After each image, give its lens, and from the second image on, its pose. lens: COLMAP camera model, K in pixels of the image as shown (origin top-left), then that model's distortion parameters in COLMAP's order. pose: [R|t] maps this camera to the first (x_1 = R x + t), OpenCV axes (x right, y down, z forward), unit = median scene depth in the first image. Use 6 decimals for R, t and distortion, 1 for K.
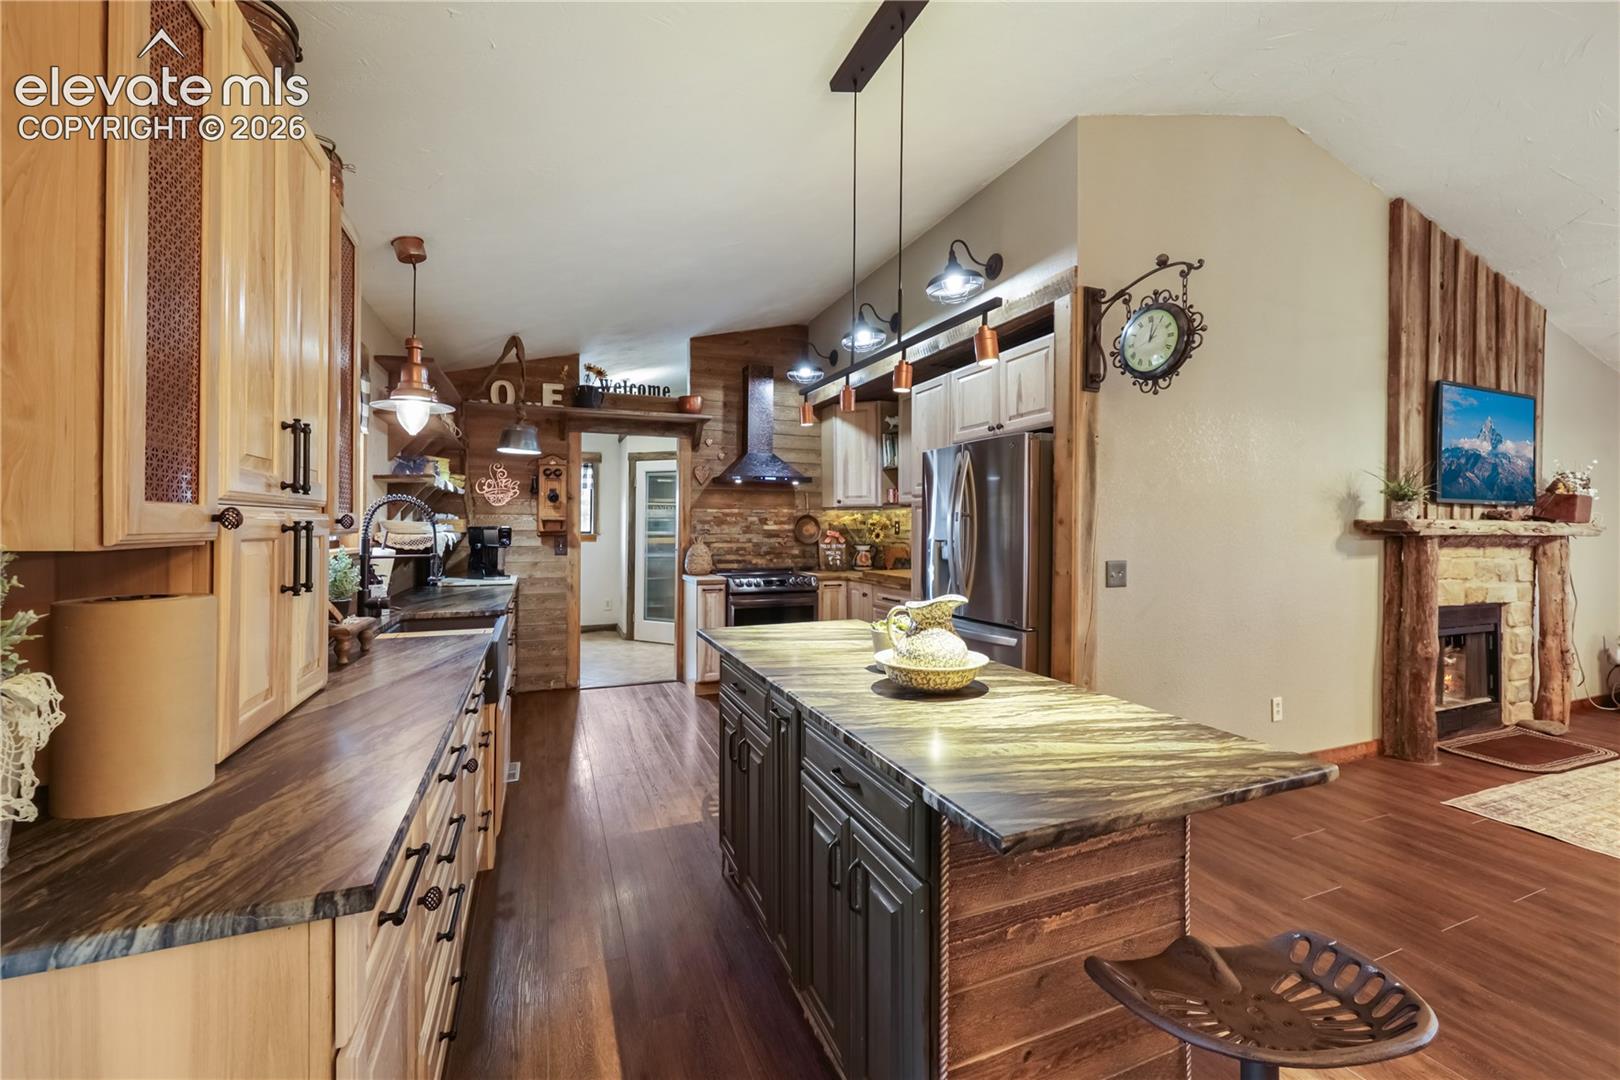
lens RADIAL K [[669.8, 0, 826.5], [0, 669.8, 536.4], [0, 0, 1]] dist [0.011717, 0.005351]
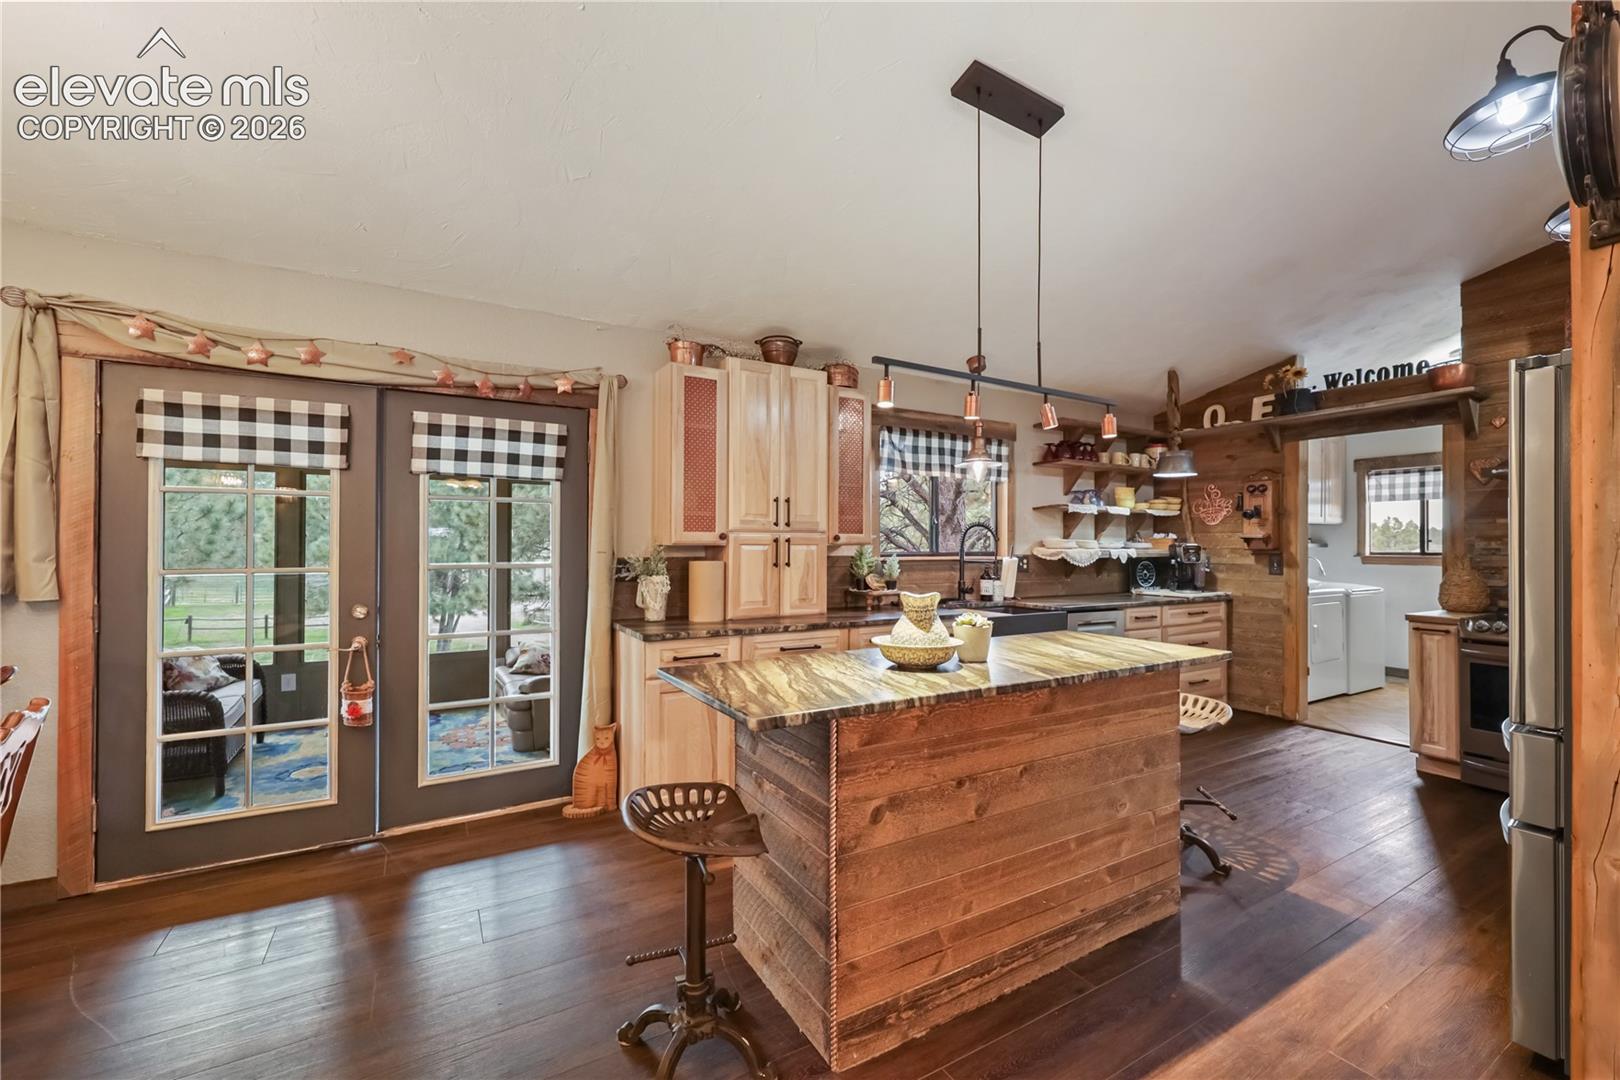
lens RADIAL K [[669.8, 0, 803.0], [0, 669.8, 531.4], [0, 0, 1]] dist [0.011717, 0.005351]
pose [[0.123376, -0.024004, -0.992070, 0.524587], [-0.018864, 0.999470, -0.026529, 0.005629], [0.992181, 0.021988, 0.122858, 0.254552]]
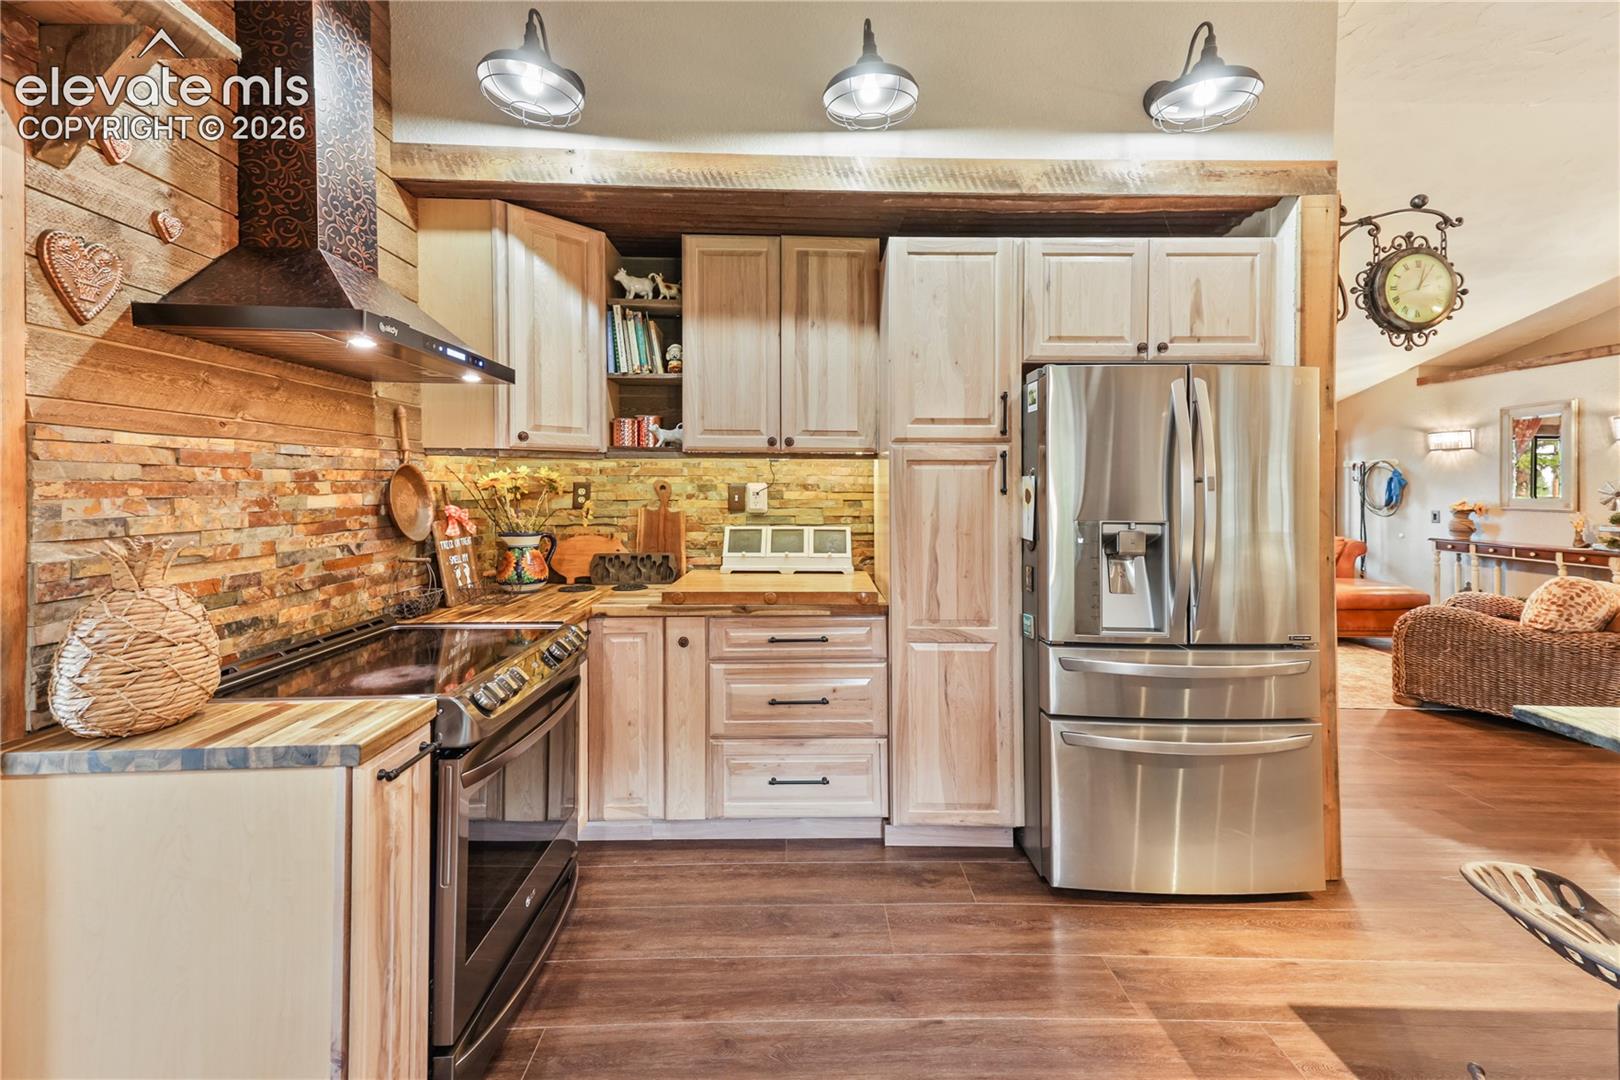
lens RADIAL K [[669.8, 0, 822.2], [0, 669.8, 477.0], [0, 0, 1]] dist [0.011717, 0.005351]
pose [[0.377506, 0.006691, 0.925983, -0.374939], [0.007994, 0.999913, -0.010485, -0.025421], [-0.925973, 0.011360, 0.377420, 0.832494]]
